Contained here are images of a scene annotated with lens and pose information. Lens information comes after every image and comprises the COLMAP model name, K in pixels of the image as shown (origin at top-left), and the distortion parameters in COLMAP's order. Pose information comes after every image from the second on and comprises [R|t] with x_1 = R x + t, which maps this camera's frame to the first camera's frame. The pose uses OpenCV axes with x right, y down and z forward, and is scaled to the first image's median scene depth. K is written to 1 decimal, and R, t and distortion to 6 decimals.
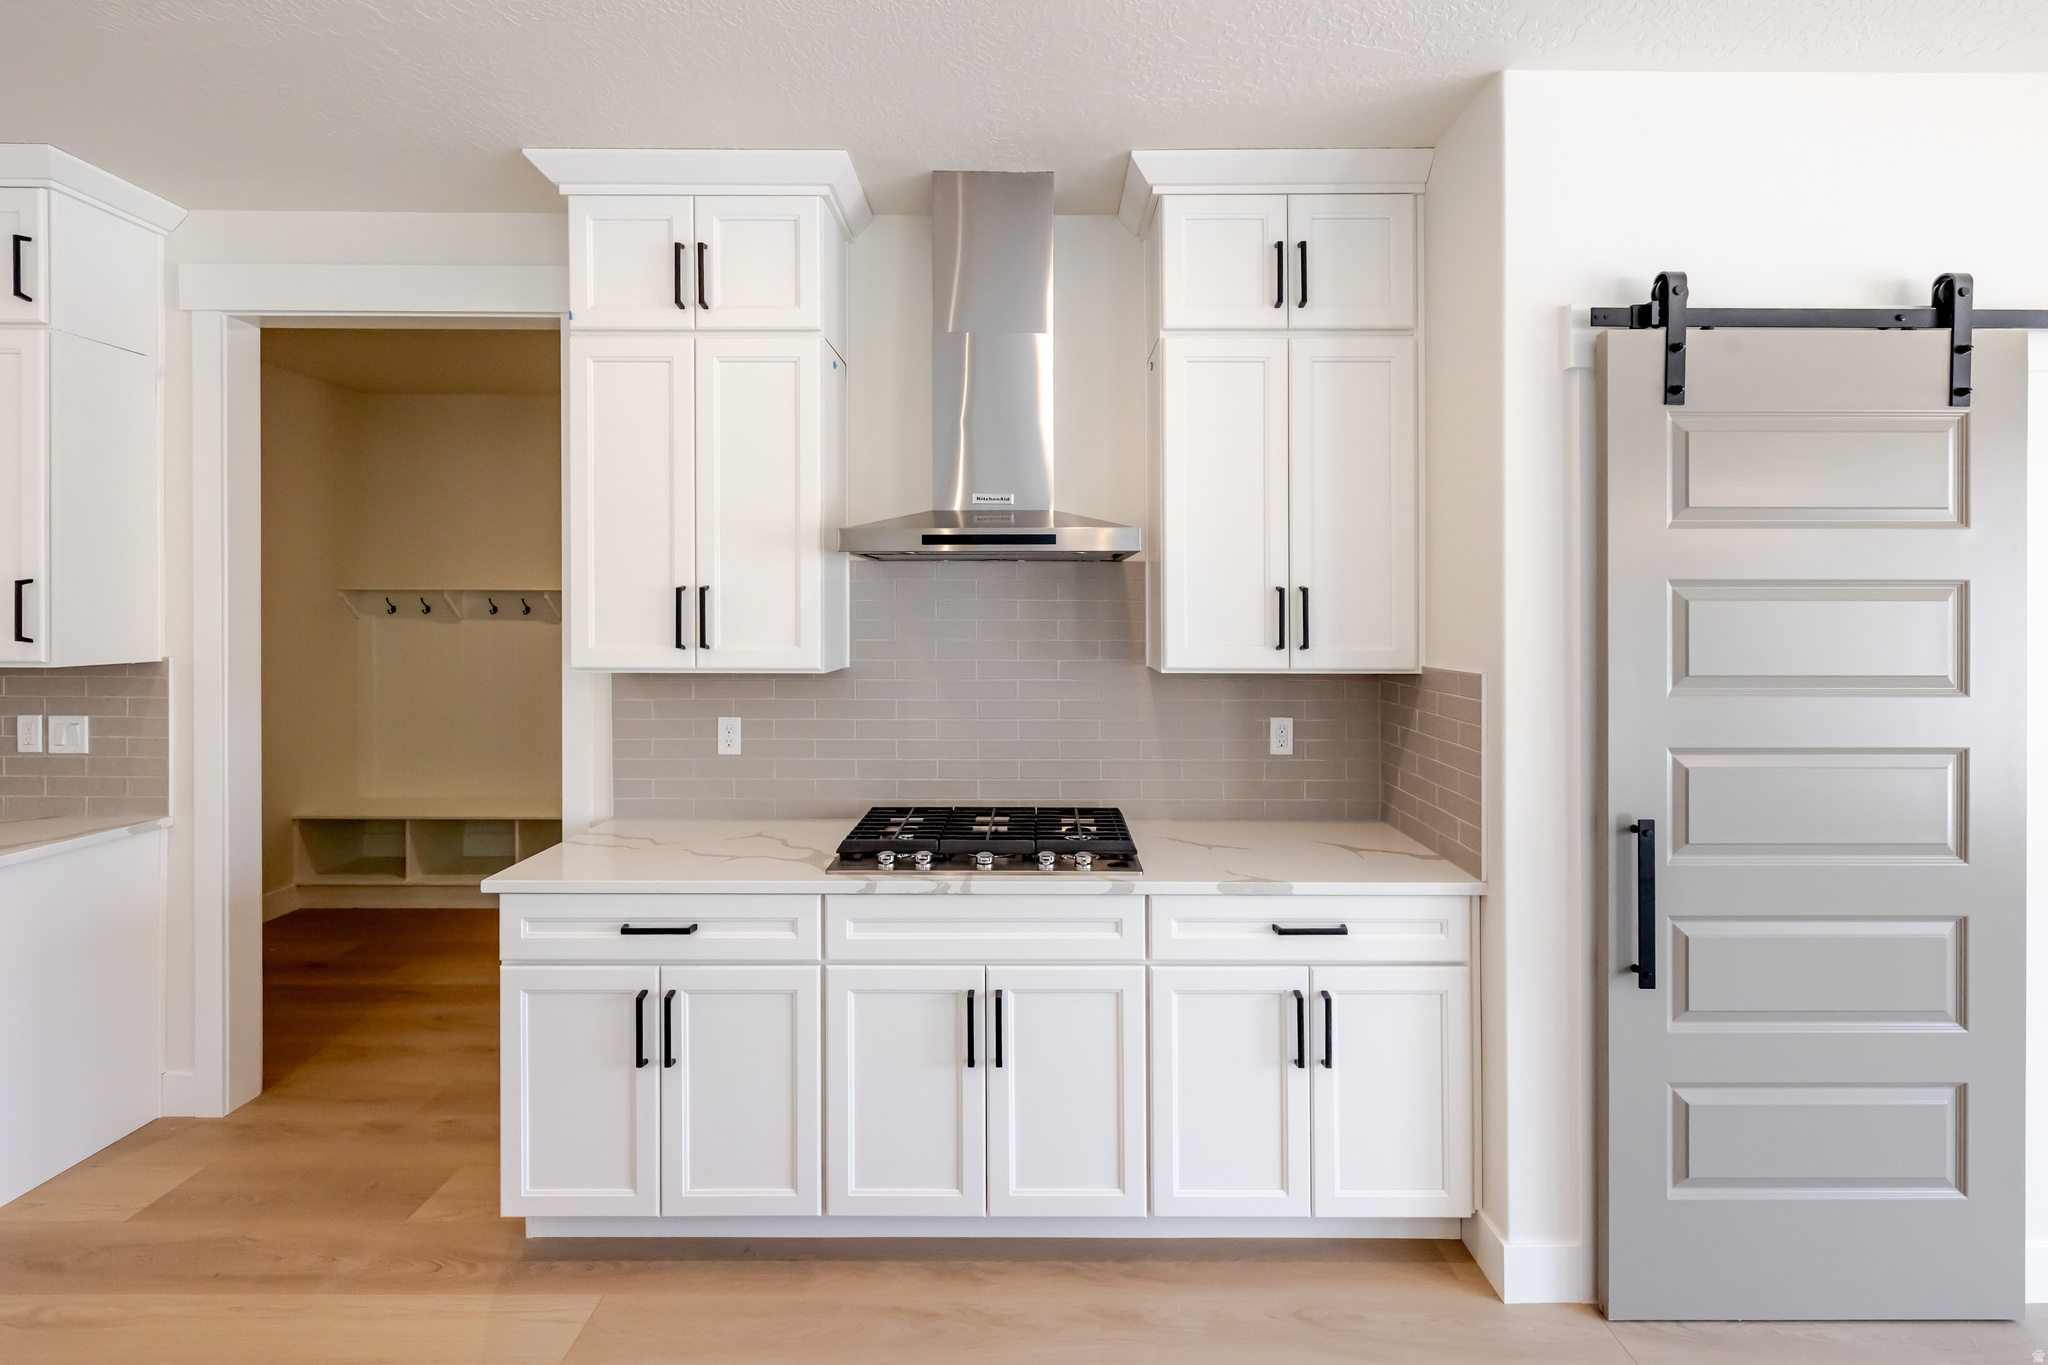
lens RADIAL K [[881.0, 0, 1010.1], [0, 881.0, 628.5], [0, 0, 1]] dist [-0.000546, 0.000335]
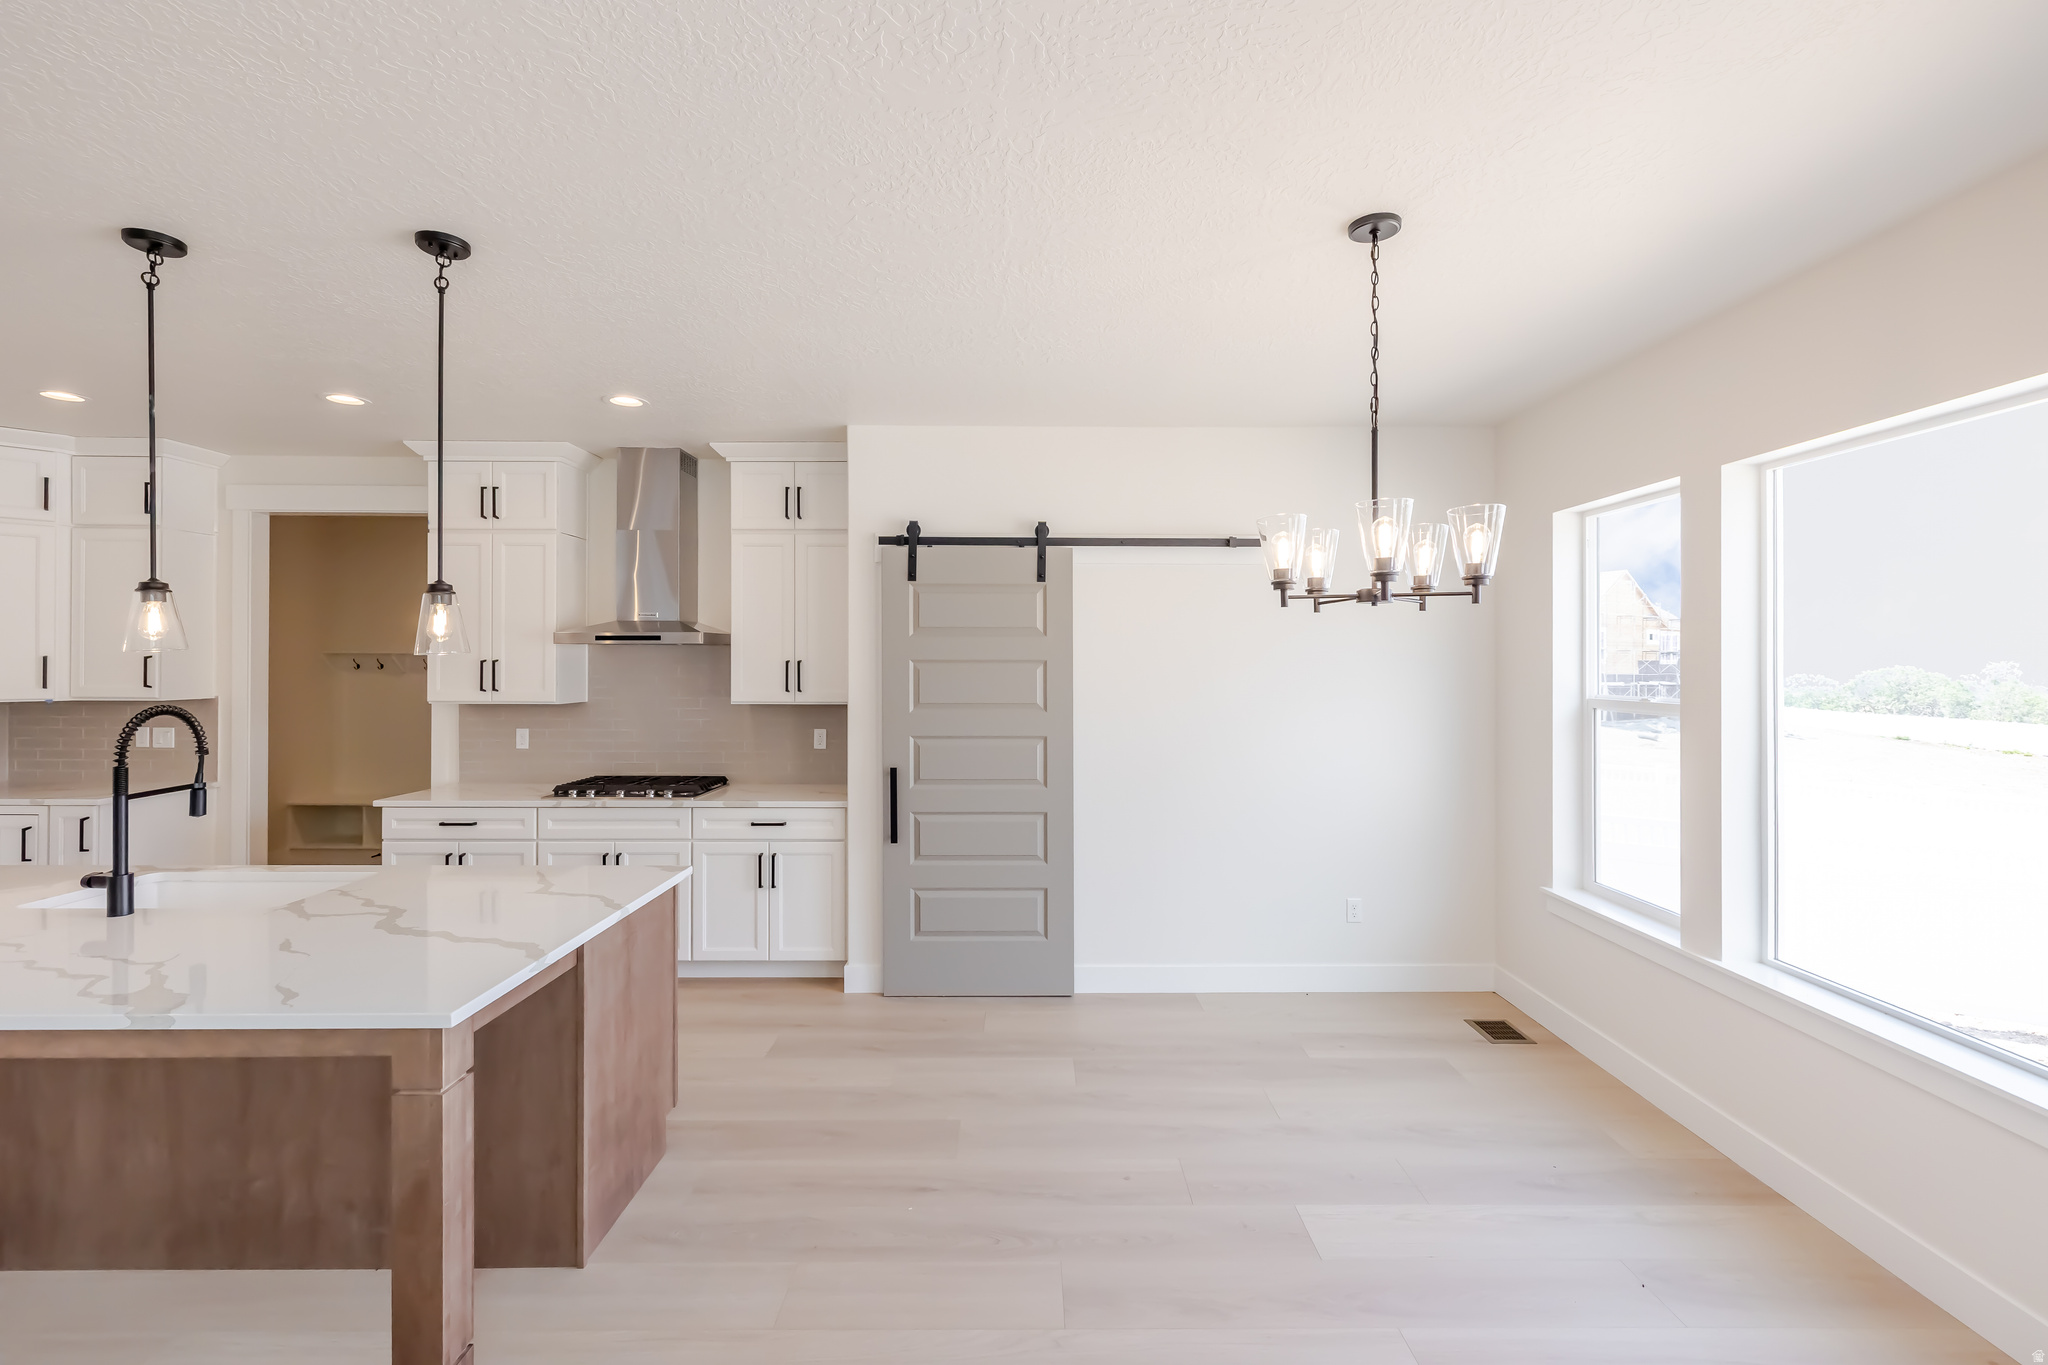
lens RADIAL K [[881.0, 0, 1029.5], [0, 881.0, 669.2], [0, 0, 1]] dist [-0.000546, 0.000335]
pose [[0.999949, 0.000995, 0.010020, 0.831104], [-0.000905, 0.999959, -0.009028, -0.009927], [-0.010029, 0.009018, 0.999909, -0.987365]]
